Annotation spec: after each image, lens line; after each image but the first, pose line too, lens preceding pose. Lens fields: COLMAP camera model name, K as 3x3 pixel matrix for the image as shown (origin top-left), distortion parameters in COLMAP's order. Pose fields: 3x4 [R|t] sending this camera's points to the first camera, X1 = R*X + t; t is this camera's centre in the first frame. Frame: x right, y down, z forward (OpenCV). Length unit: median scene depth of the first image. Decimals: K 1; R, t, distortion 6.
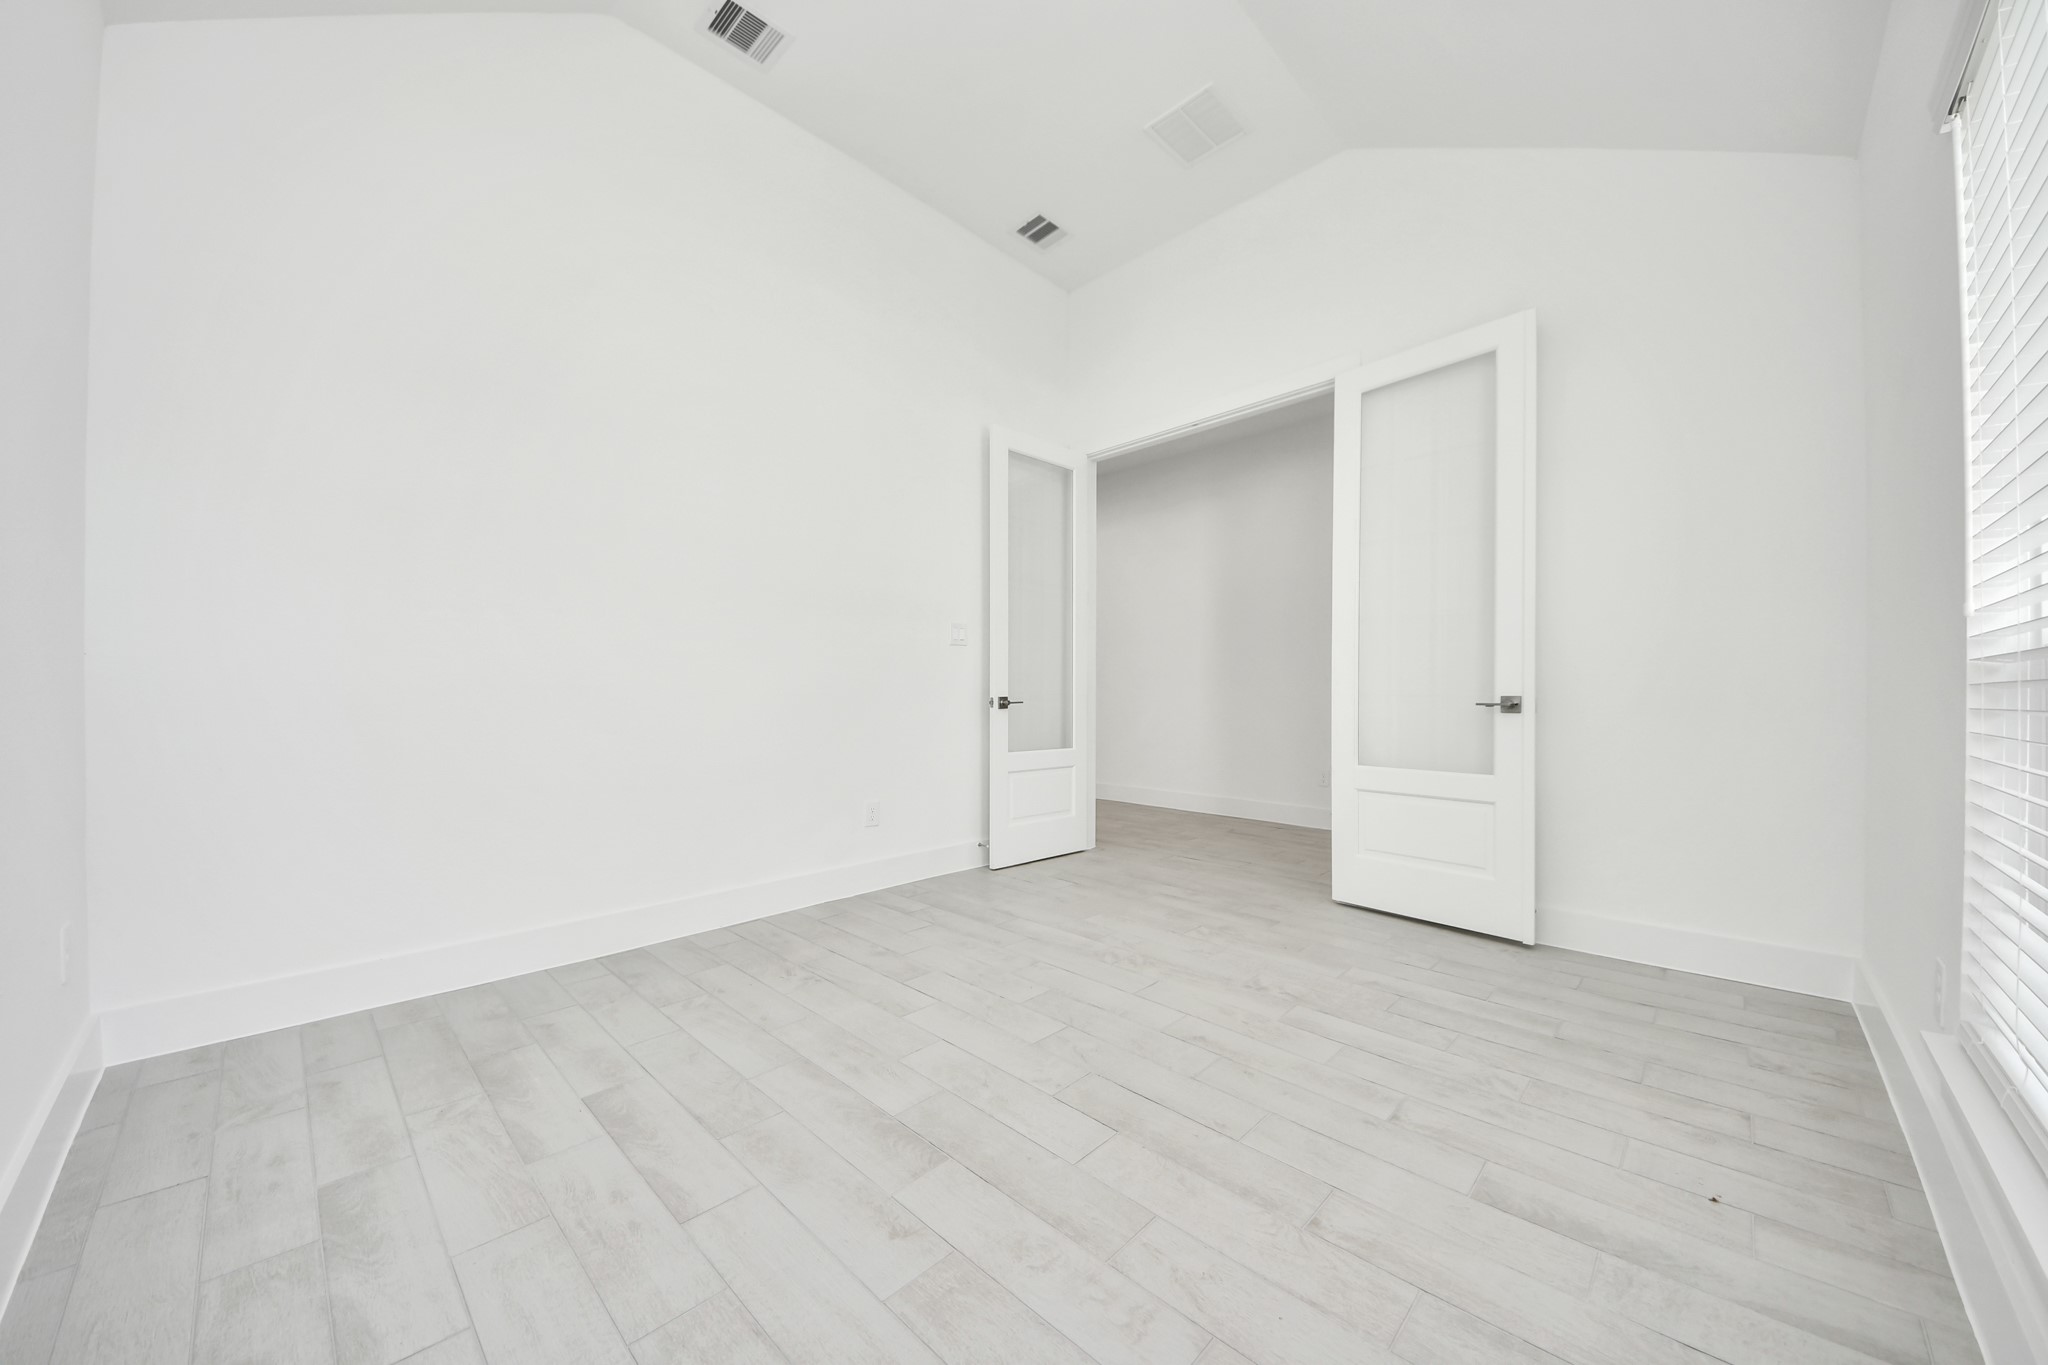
lens RADIAL K [[733.4, 0, 1021.0], [0, 733.4, 692.0], [0, 0, 1]] dist [0.018279, -0.000213]
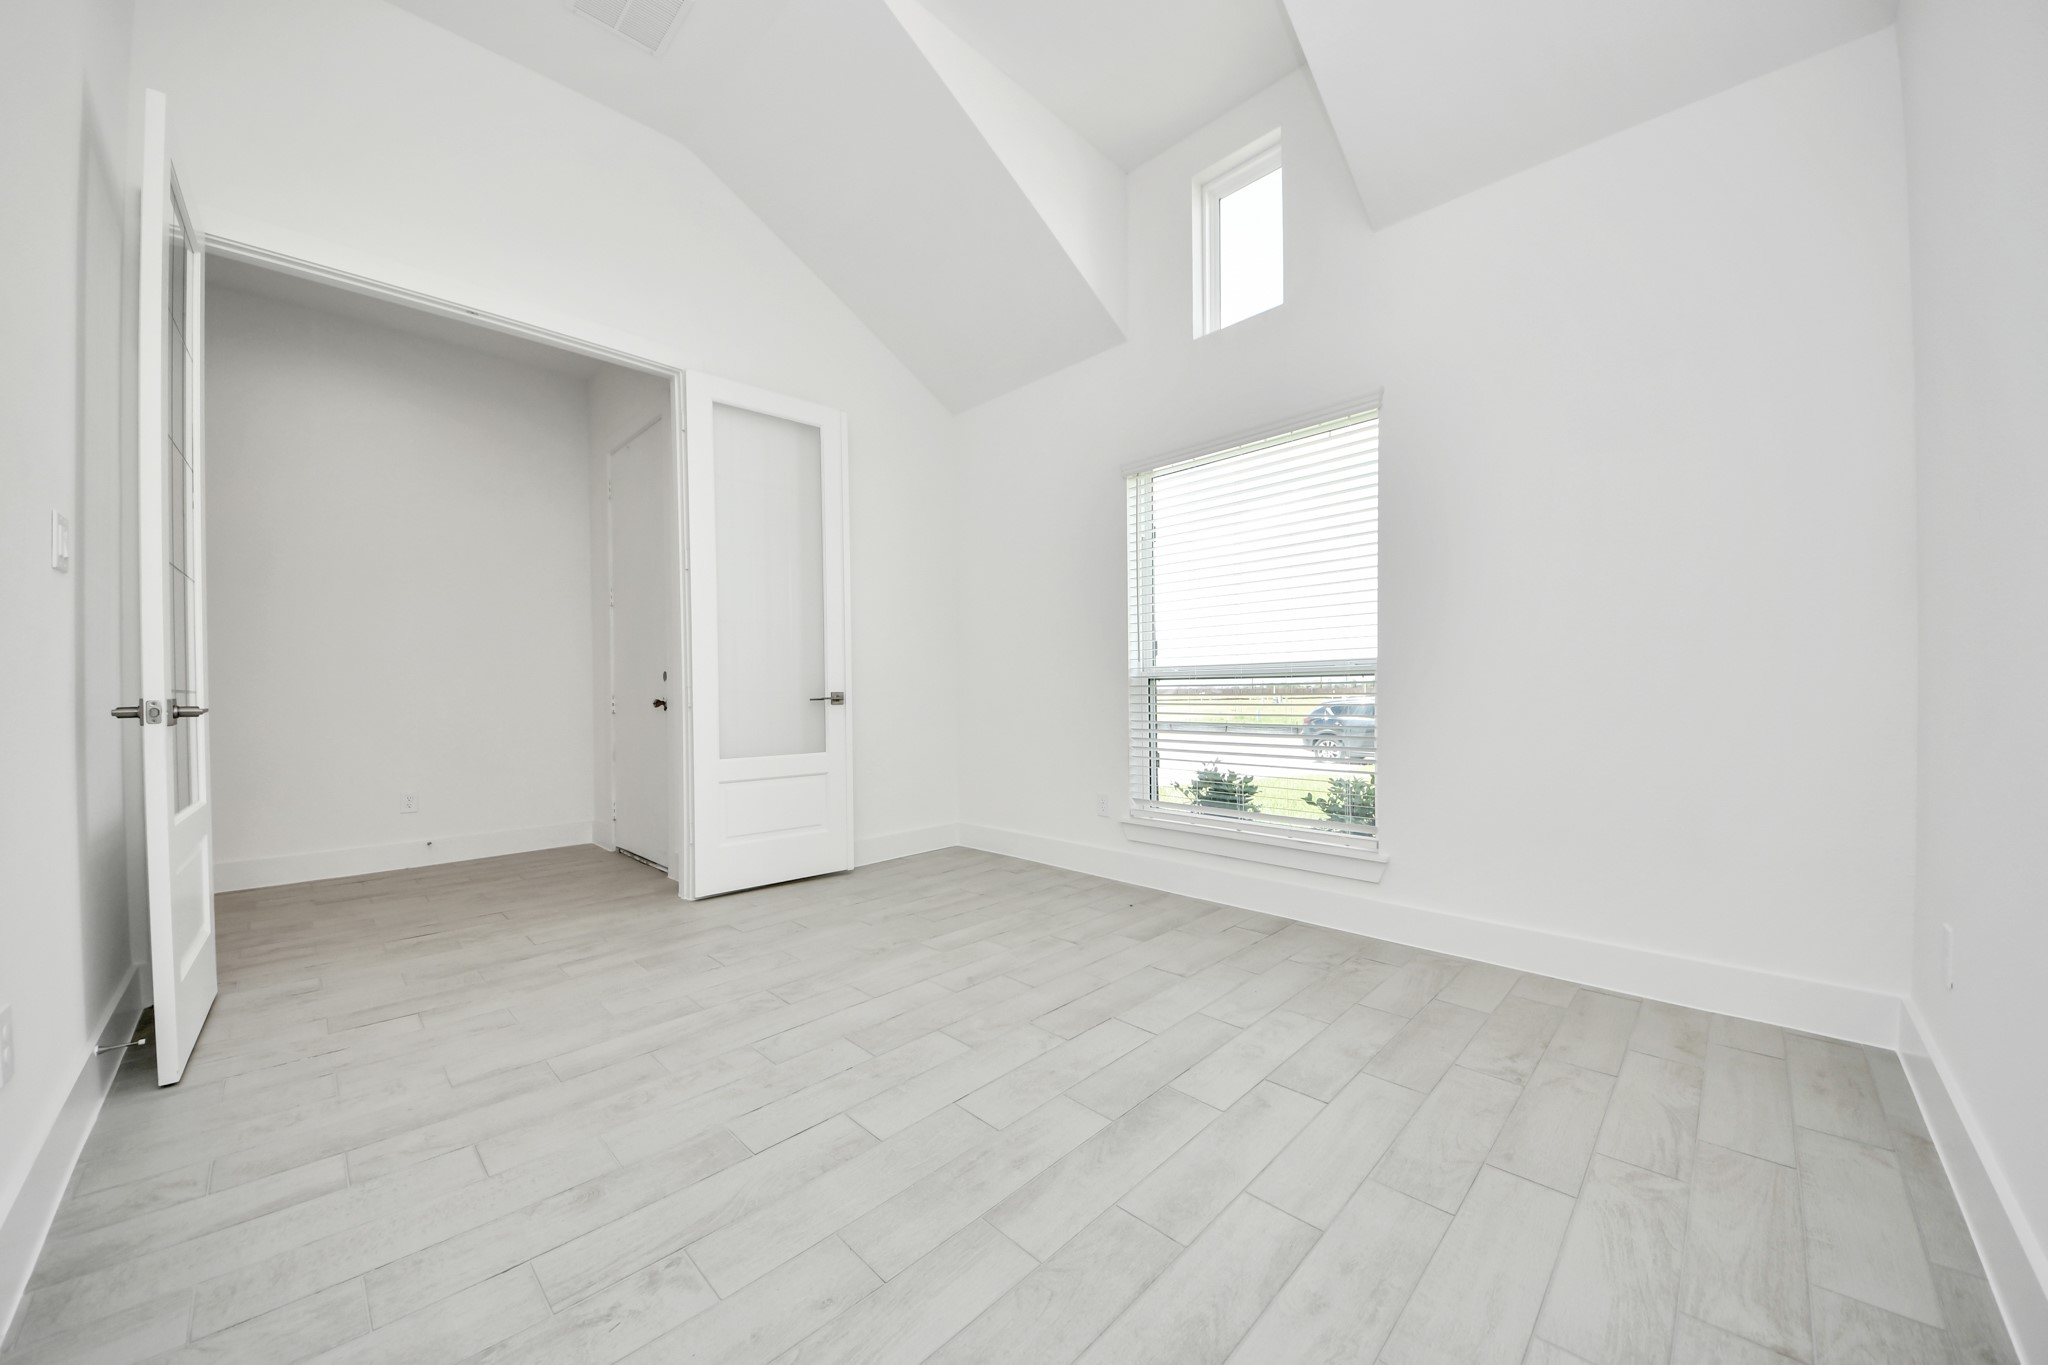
lens RADIAL K [[727.8, 0, 1025.0], [0, 727.8, 695.7], [0, 0, 1]] dist [0.031431, -0.000135]
pose [[0.005683, -0.013022, 0.999899, -0.867942], [0.005303, 0.999902, 0.012992, -0.004359], [-0.999970, 0.005229, 0.005751, 0.838523]]
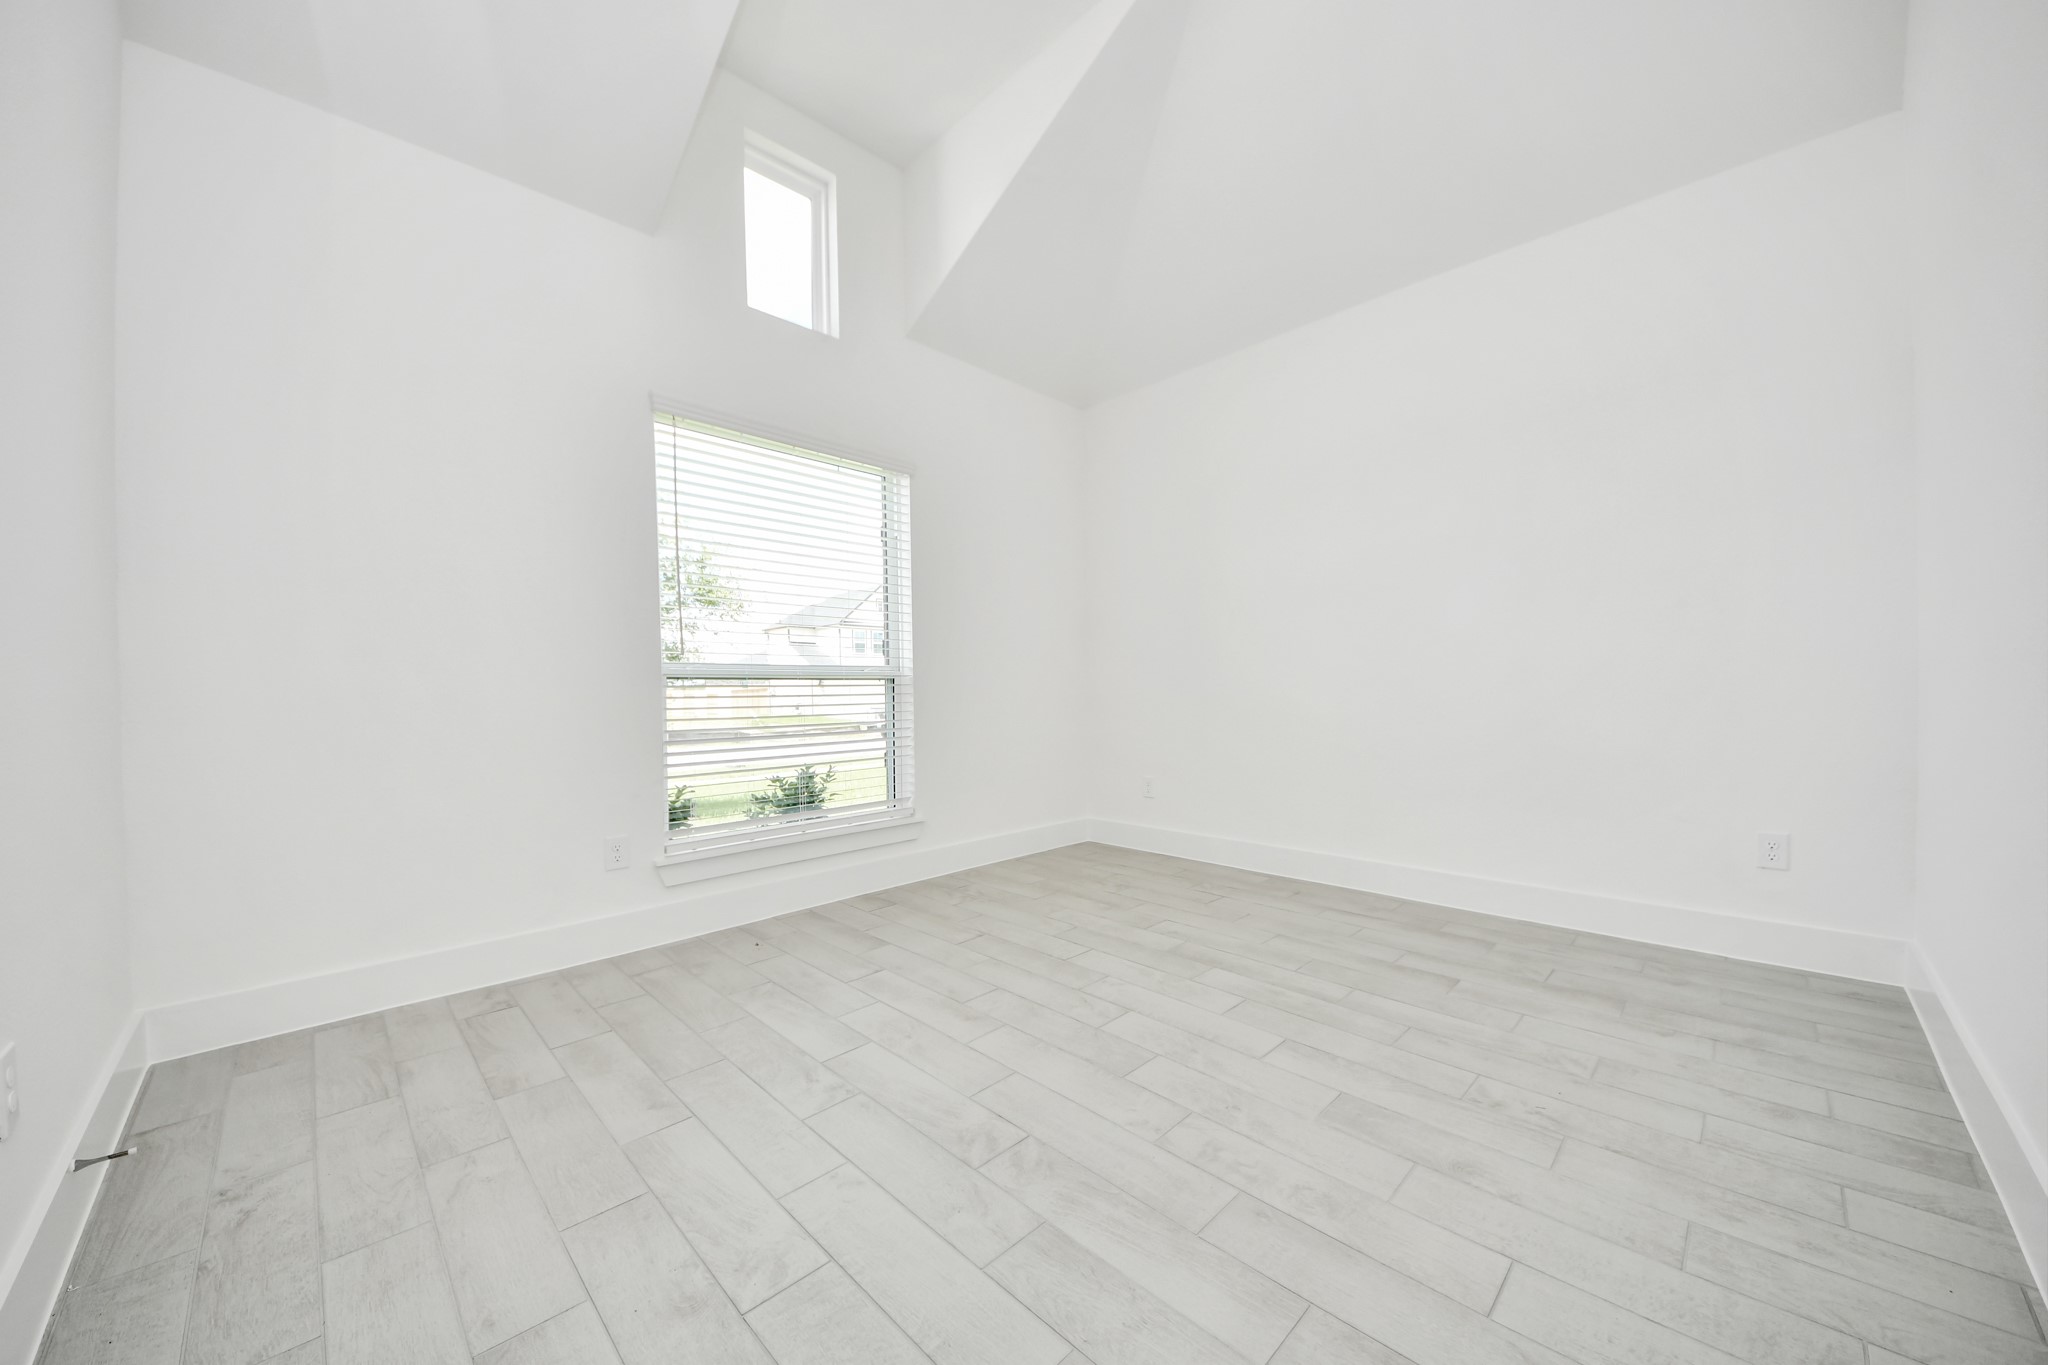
lens RADIAL K [[727.8, 0, 1025.0], [0, 727.8, 695.7], [0, 0, 1]] dist [0.031431, -0.000135]
pose [[-0.999757, 0.009626, 0.019841, 0.131630], [0.009704, 0.999946, 0.003823, 0.015297], [-0.019803, 0.004014, -0.999796, 1.873774]]
